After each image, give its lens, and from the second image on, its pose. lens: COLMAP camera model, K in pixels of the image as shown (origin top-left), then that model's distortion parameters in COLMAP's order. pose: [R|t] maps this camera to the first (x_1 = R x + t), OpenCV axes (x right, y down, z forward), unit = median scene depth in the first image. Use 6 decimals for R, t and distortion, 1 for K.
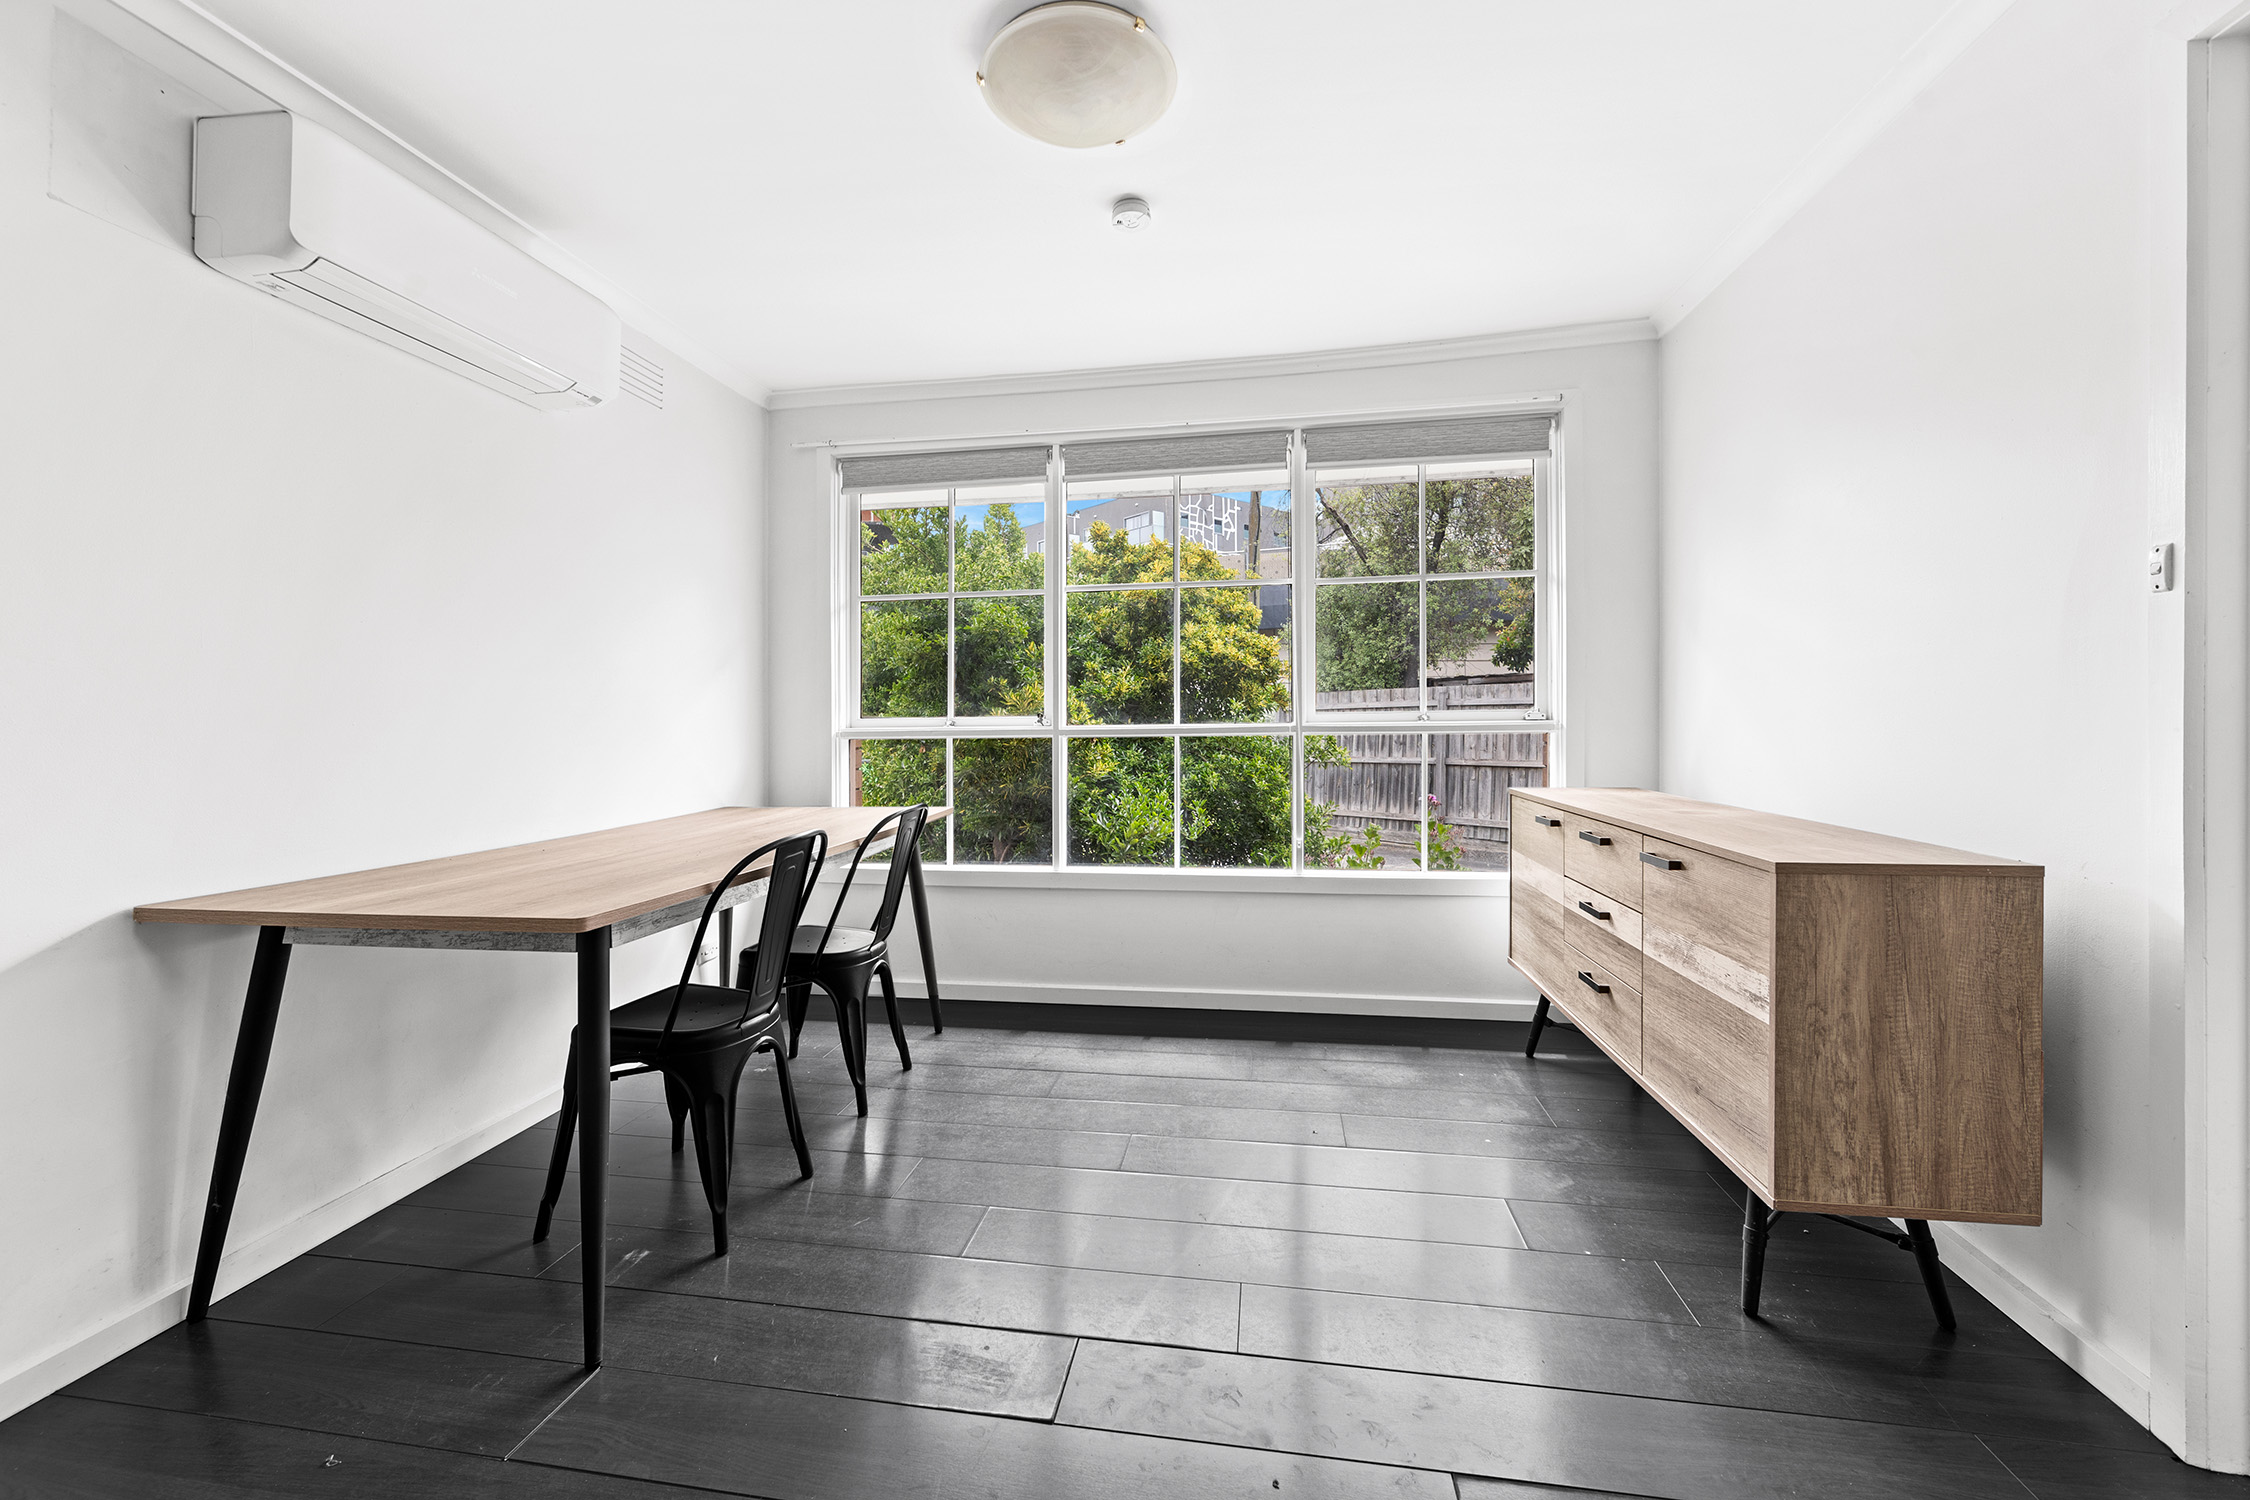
lens RADIAL K [[932.2, 0, 1125.0], [0, 932.2, 750.0], [0, 0, 1]] dist [-0.000666, -0.000004]
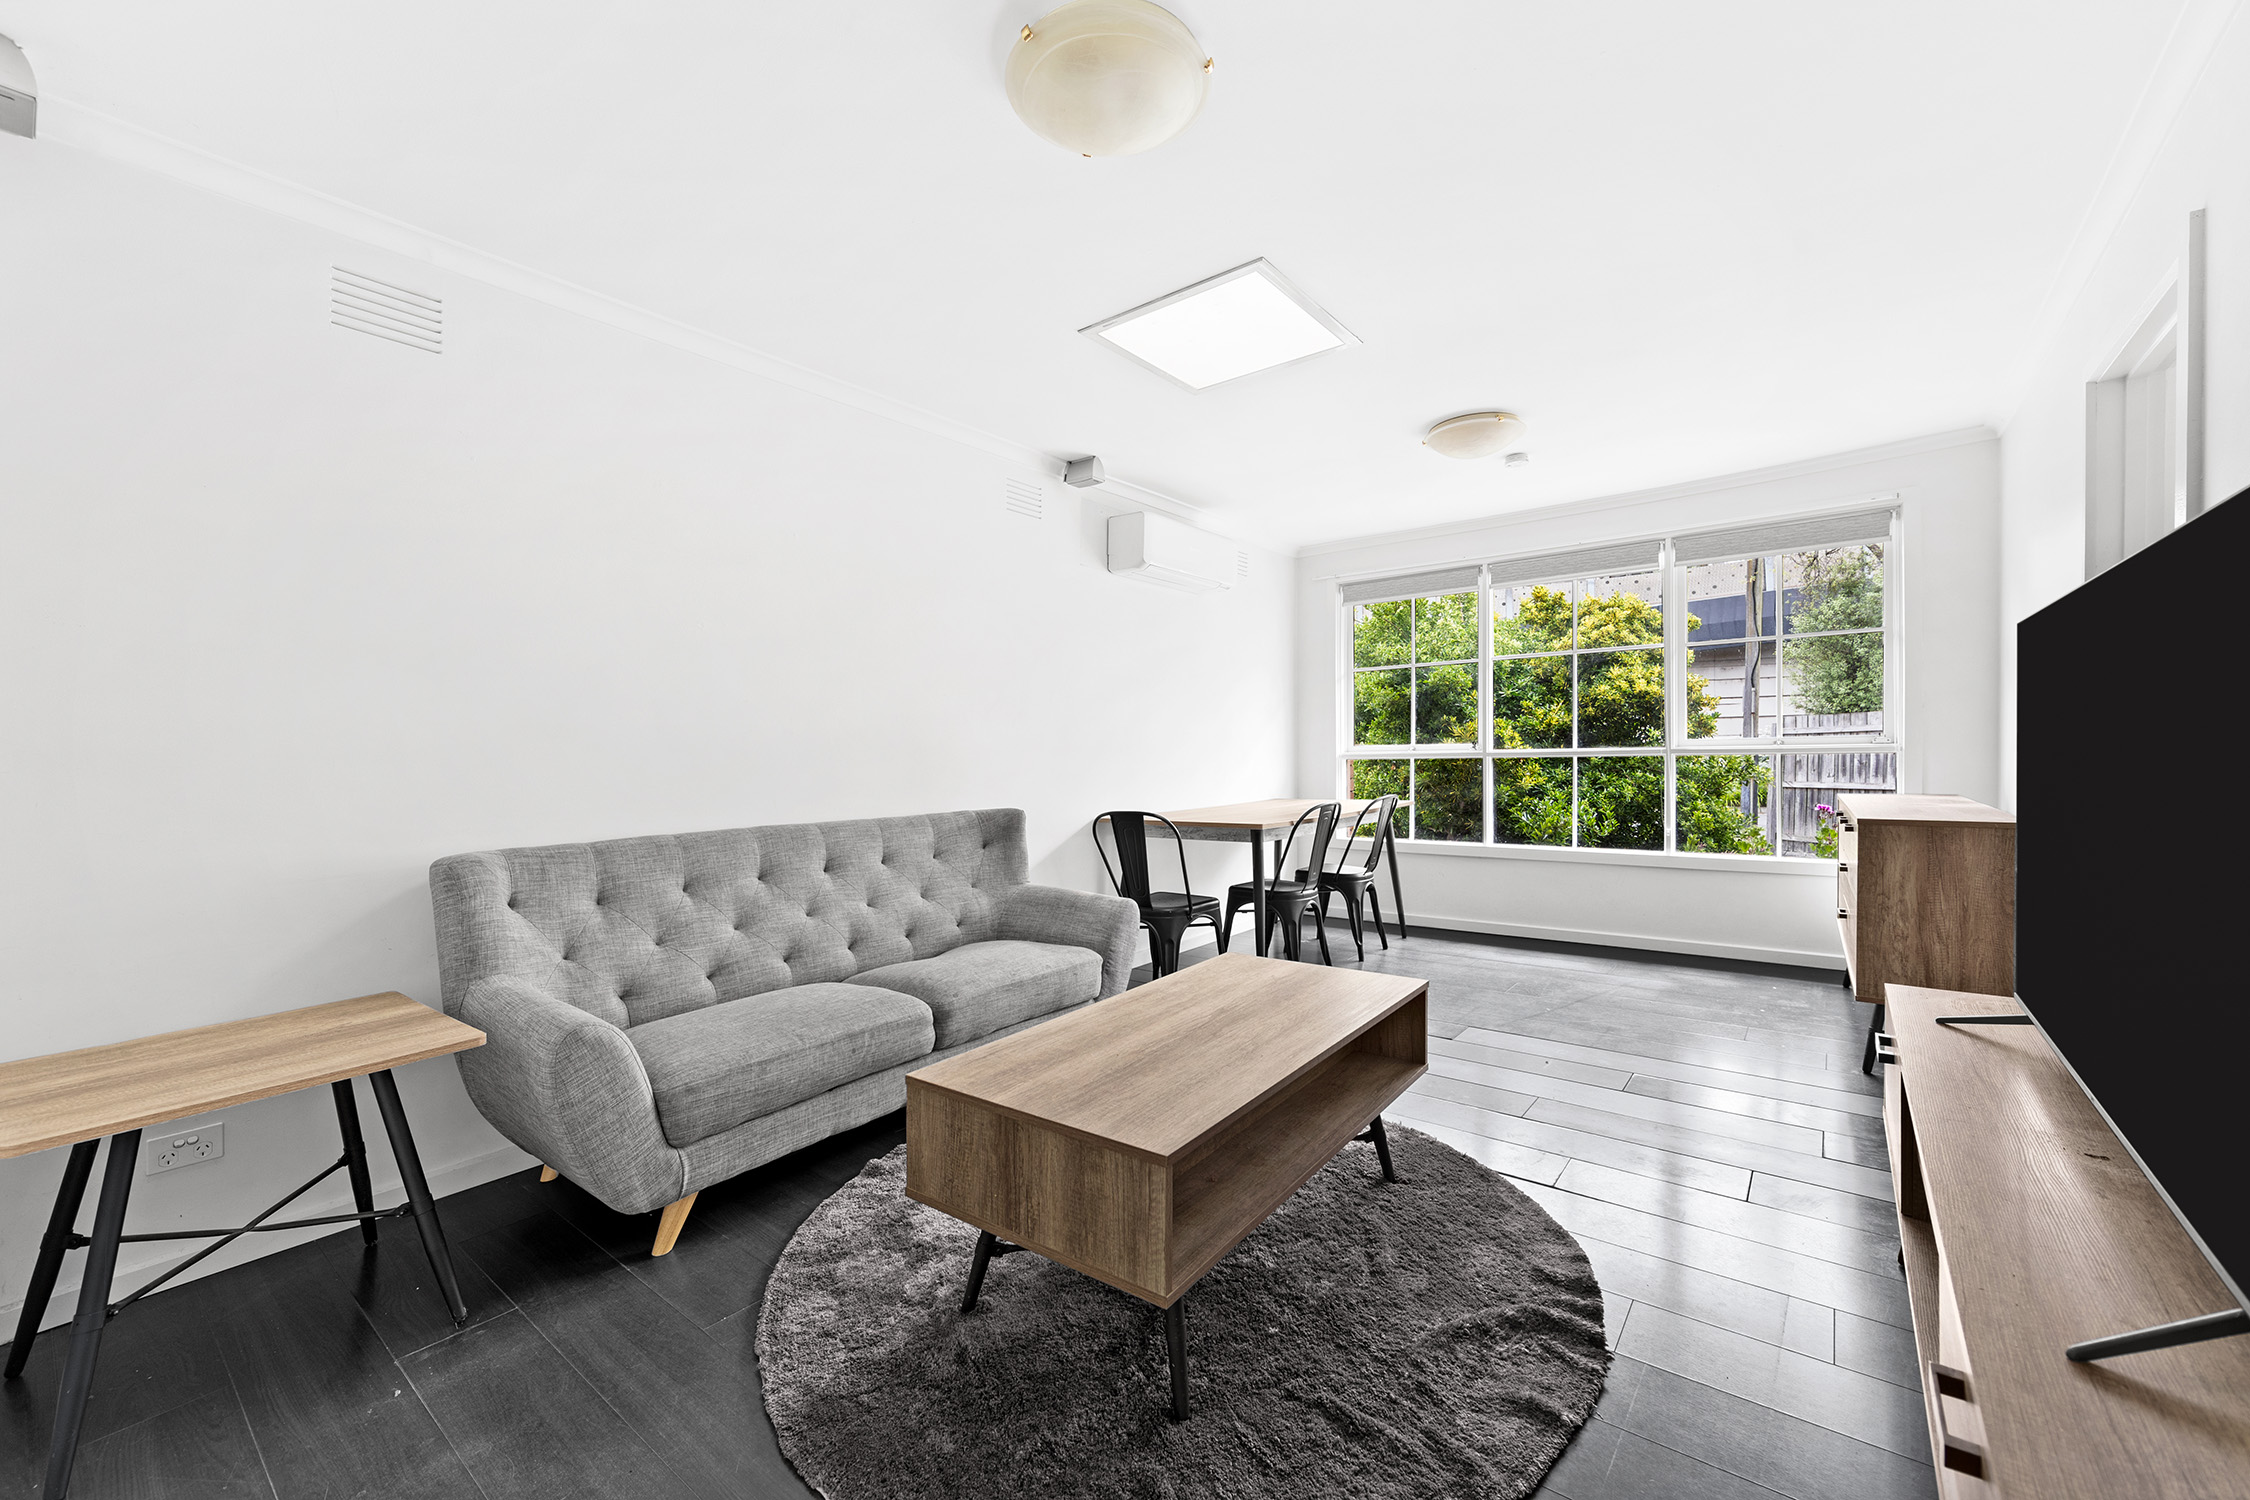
lens RADIAL K [[891.2, 0, 1125.0], [0, 891.2, 750.0], [0, 0, 1]] dist [0.015906, -0.000095]
pose [[0.876133, -0.004738, -0.482047, 0.104249], [-0.009063, 0.999613, -0.026297, 0.016218], [0.481985, 0.027408, 0.875751, -0.504527]]
